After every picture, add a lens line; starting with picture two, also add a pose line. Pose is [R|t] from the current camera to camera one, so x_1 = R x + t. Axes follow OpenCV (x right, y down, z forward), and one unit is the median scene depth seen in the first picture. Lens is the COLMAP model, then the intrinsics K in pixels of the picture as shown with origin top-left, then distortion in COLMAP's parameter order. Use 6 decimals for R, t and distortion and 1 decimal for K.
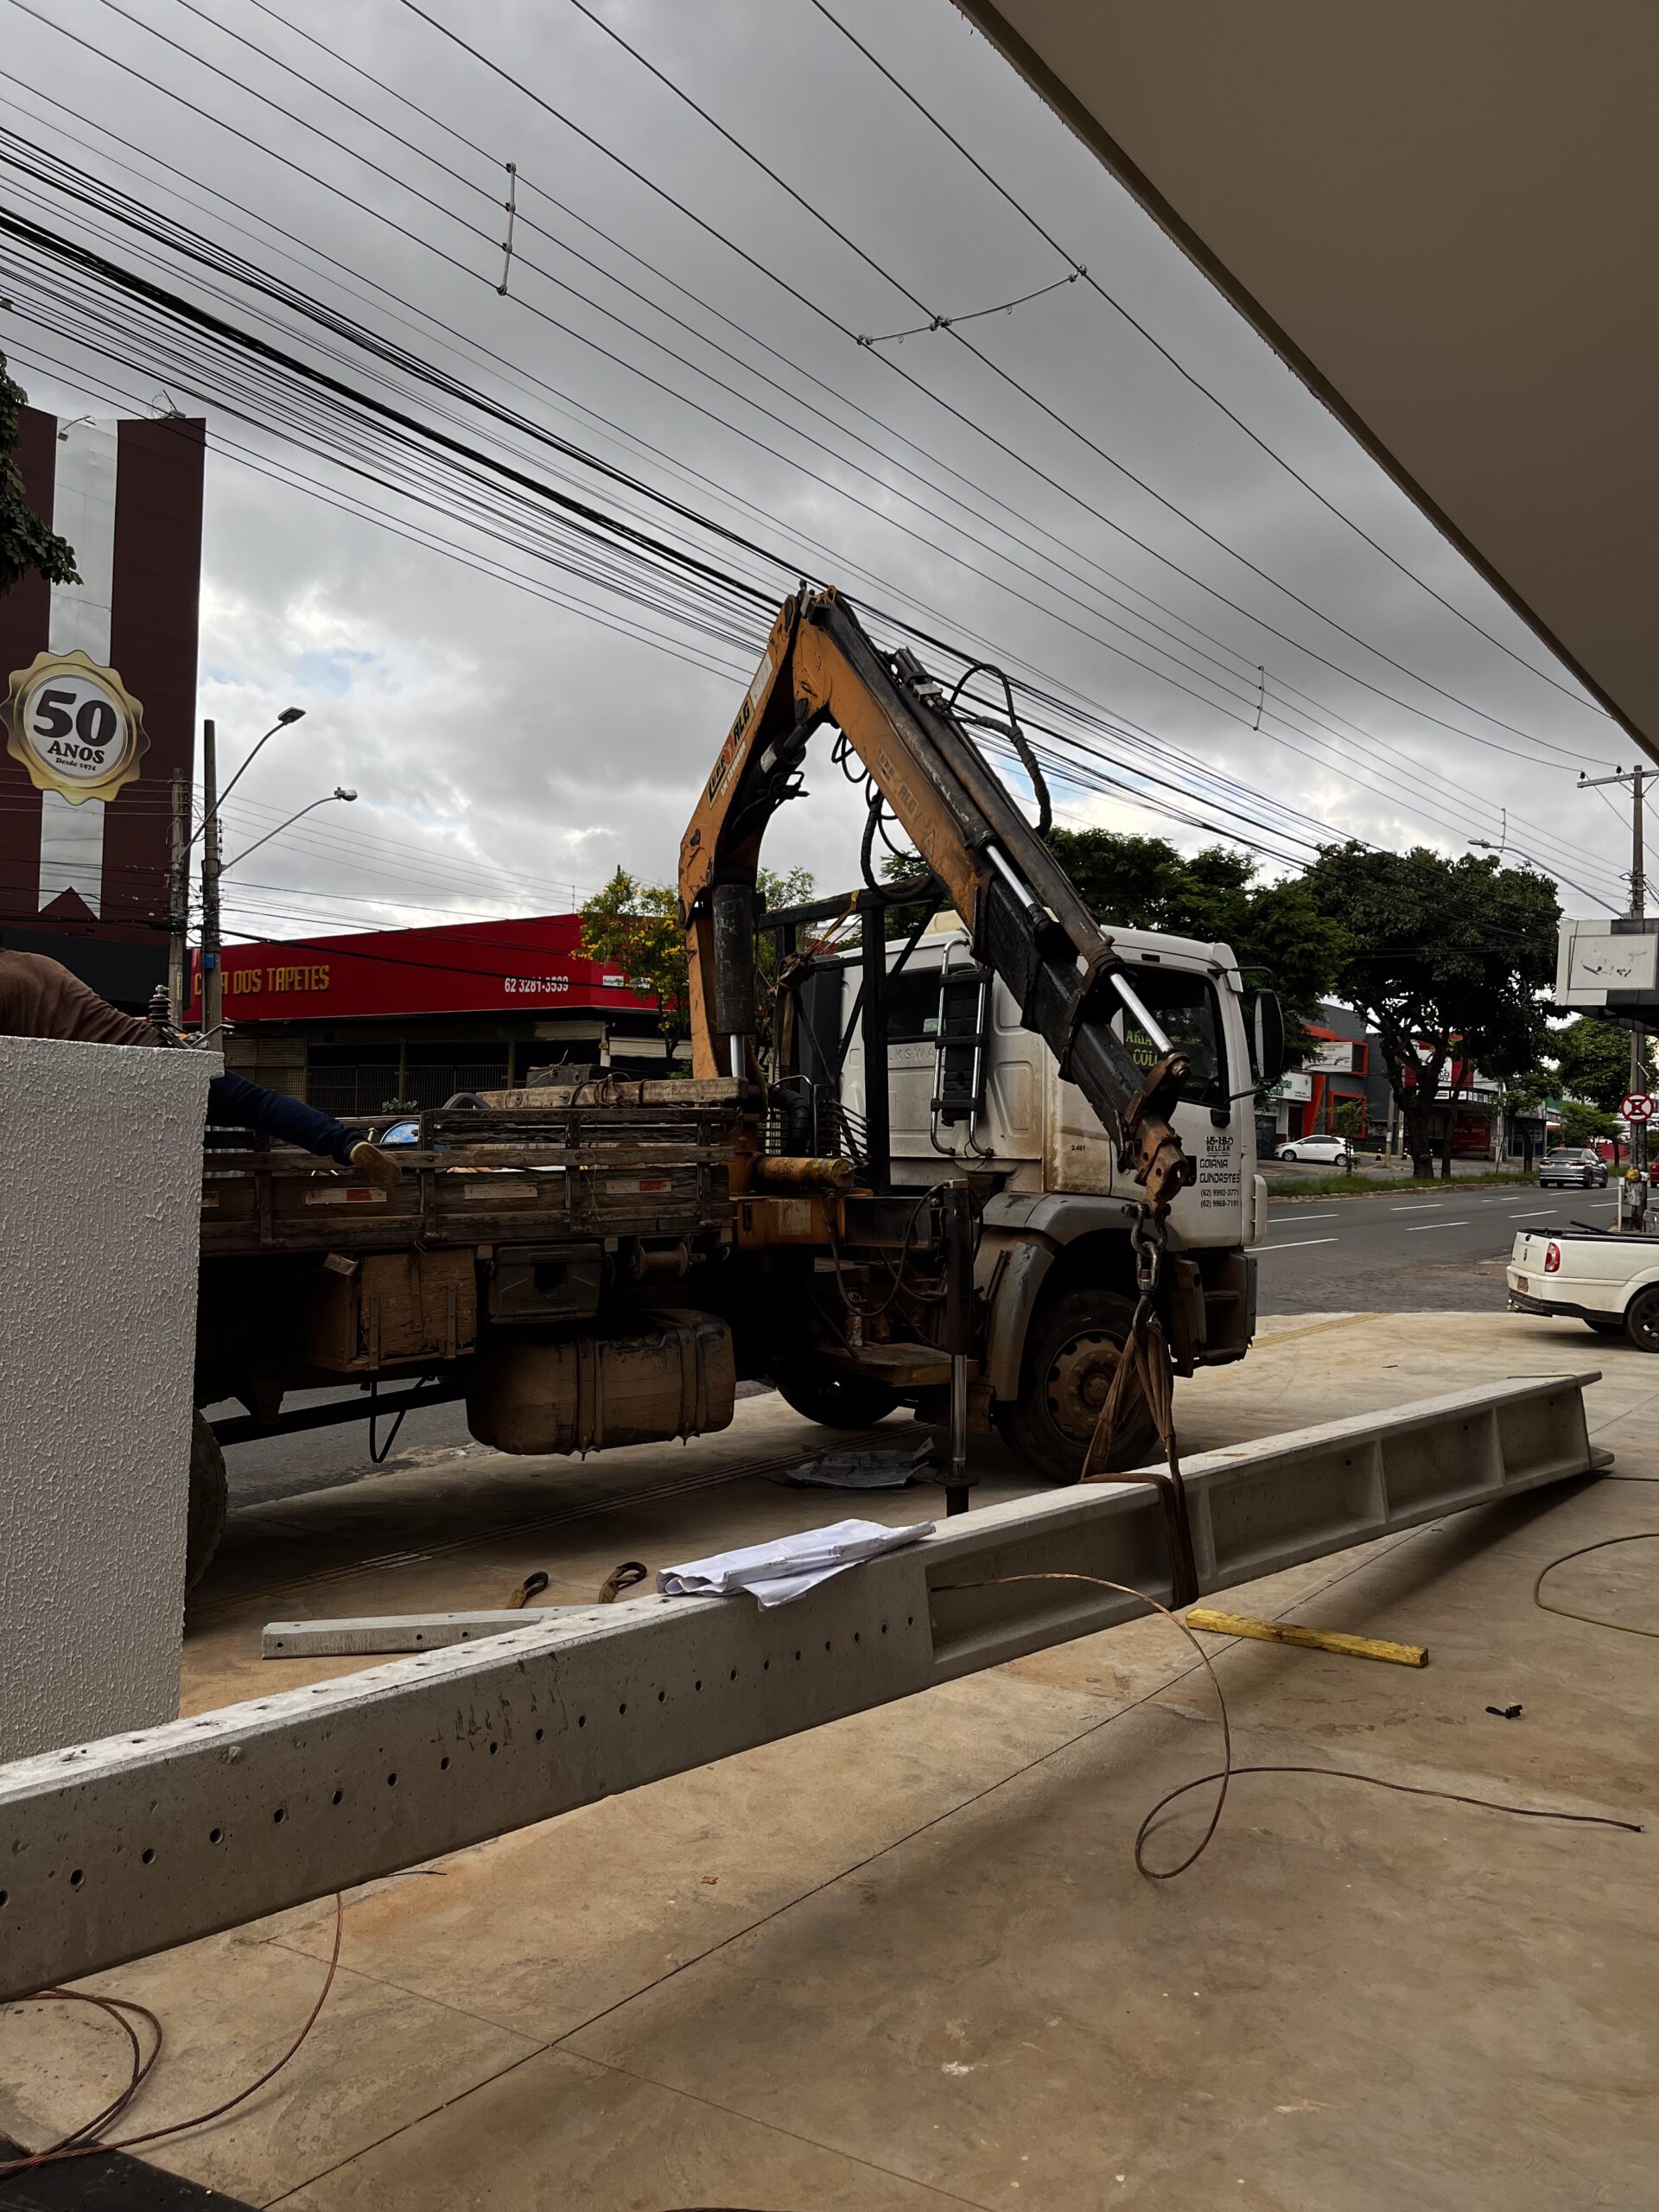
lens RADIAL K [[1683.7, 0, 829.5], [0, 1683.7, 1106.0], [0, 0, 1]] dist [0.150807, -0.321571]
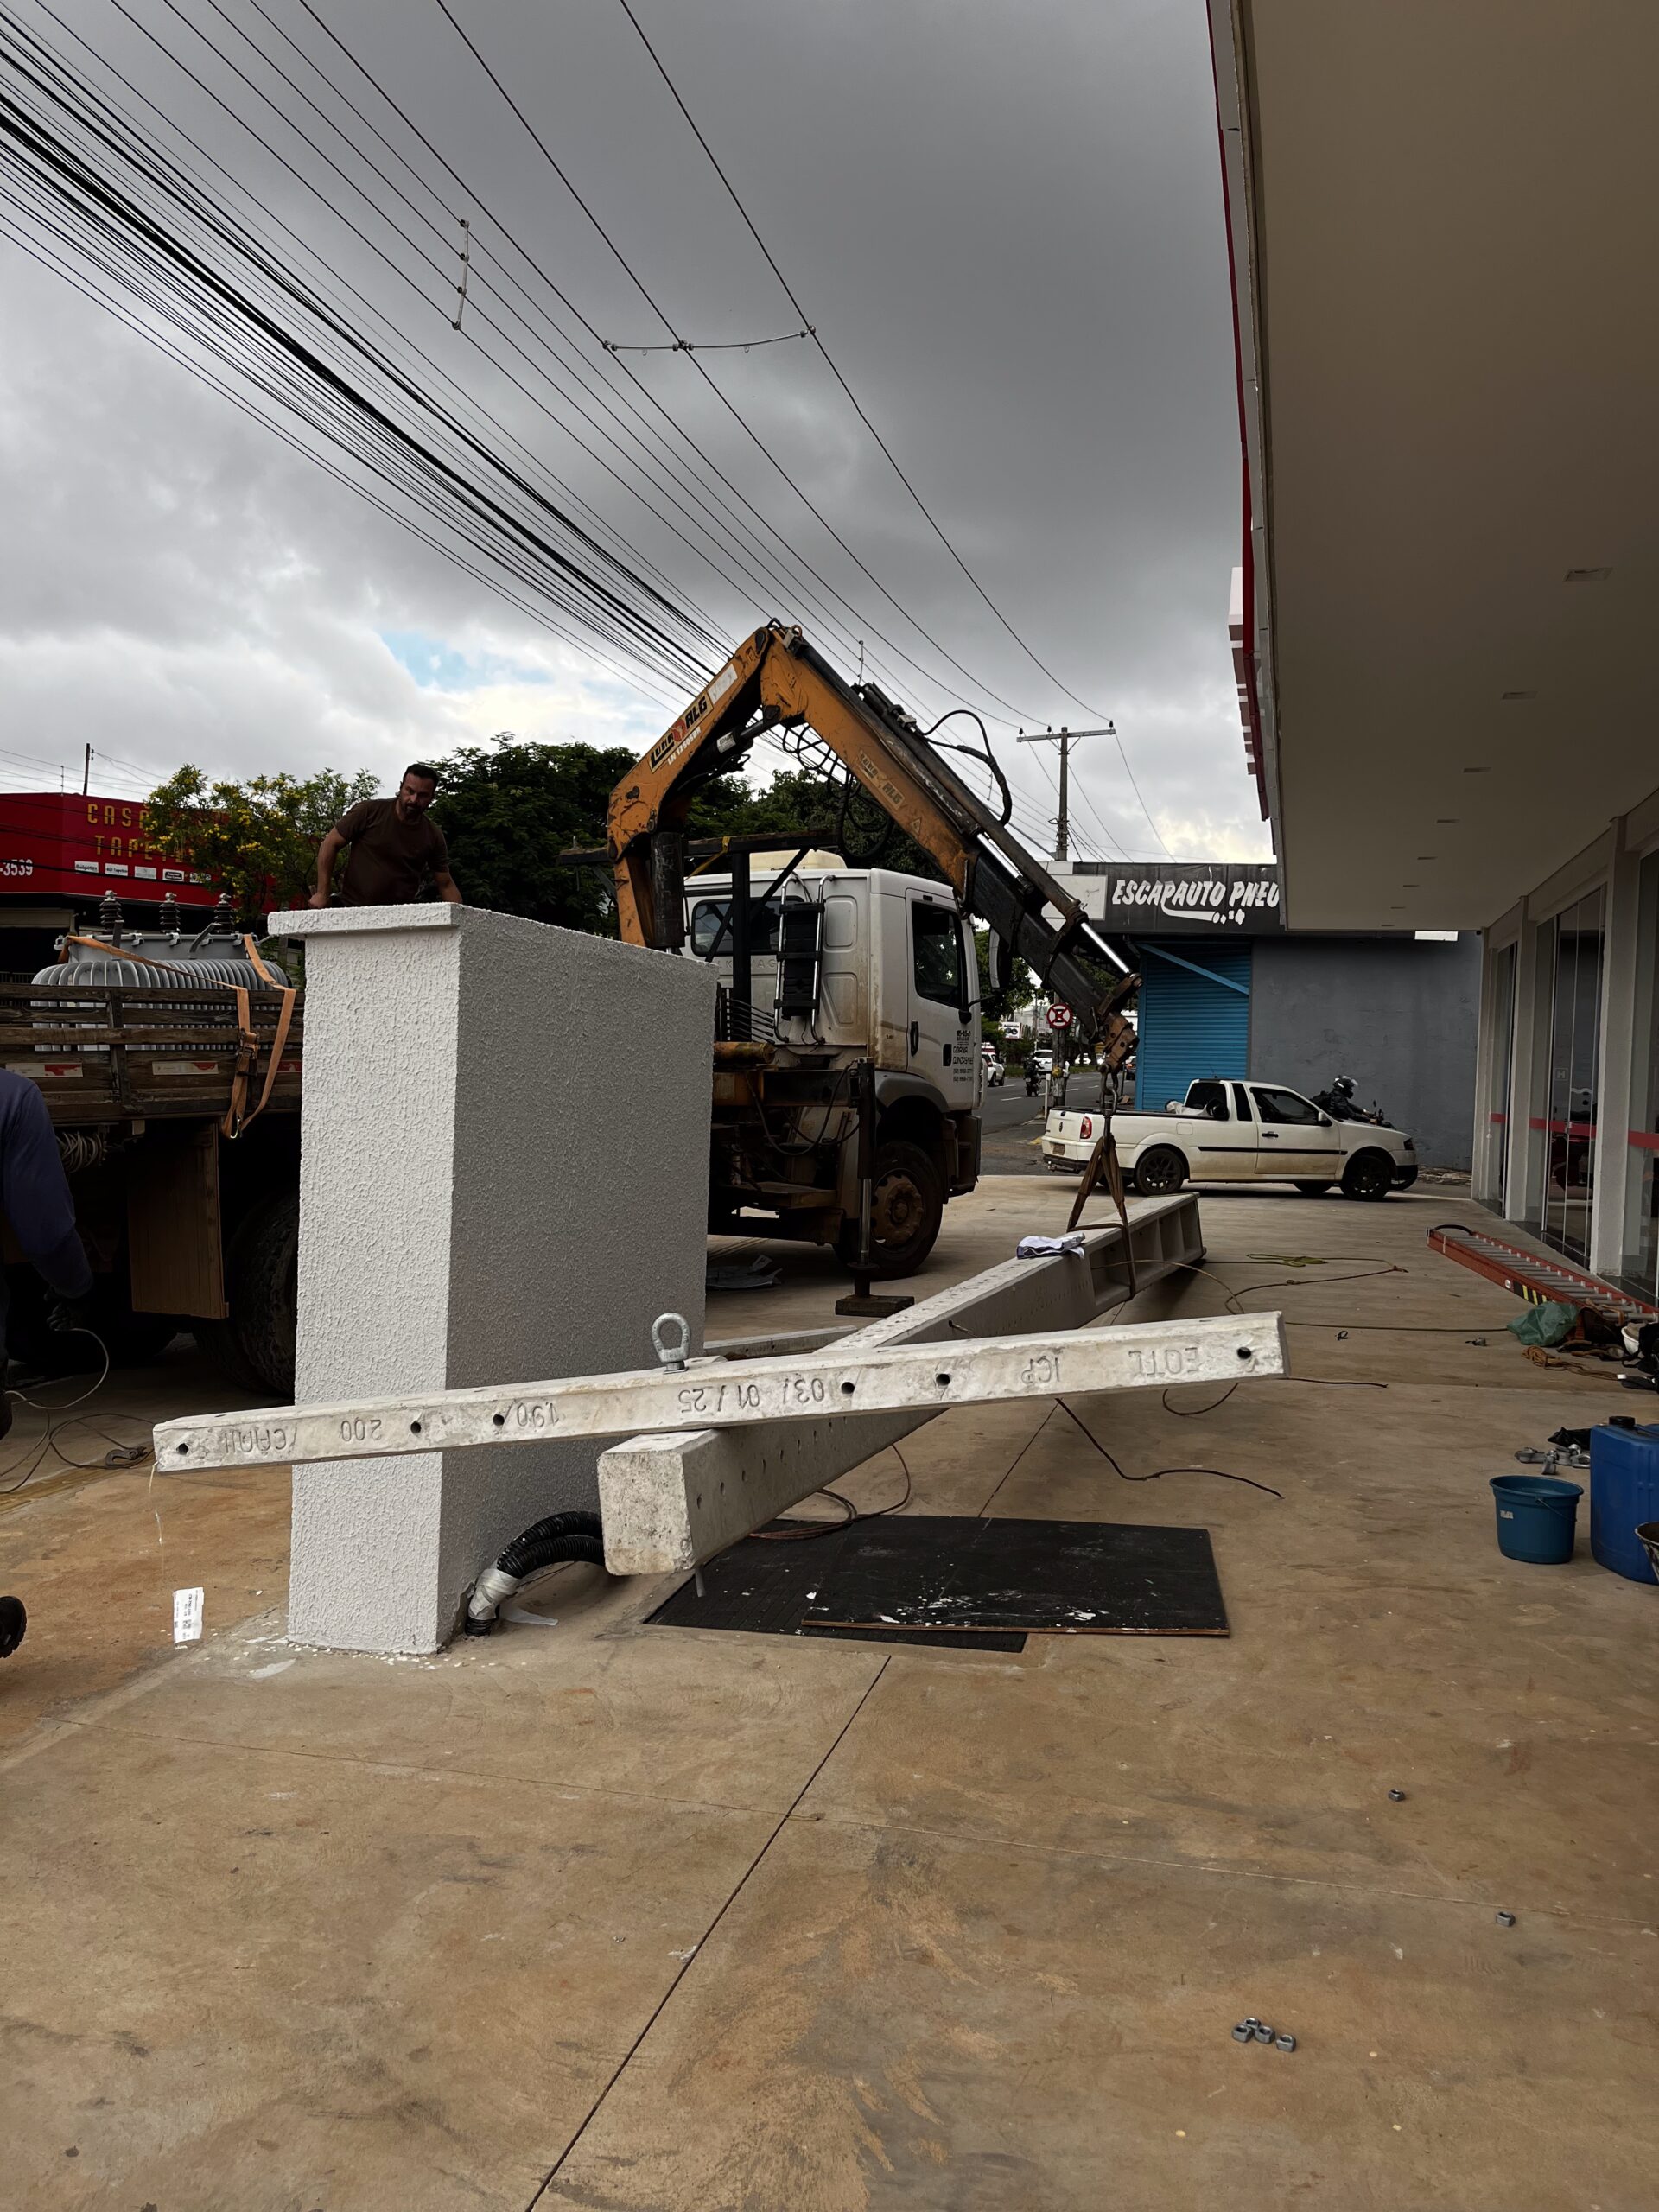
lens RADIAL K [[1683.7, 0, 829.5], [0, 1683.7, 1106.0], [0, 0, 1]] dist [0.150807, -0.321571]
pose [[0.939644, -0.005211, 0.342115, -0.351445], [-0.014267, 0.998418, 0.054394, 0.006772], [-0.341857, -0.055992, 0.938083, -0.255390]]
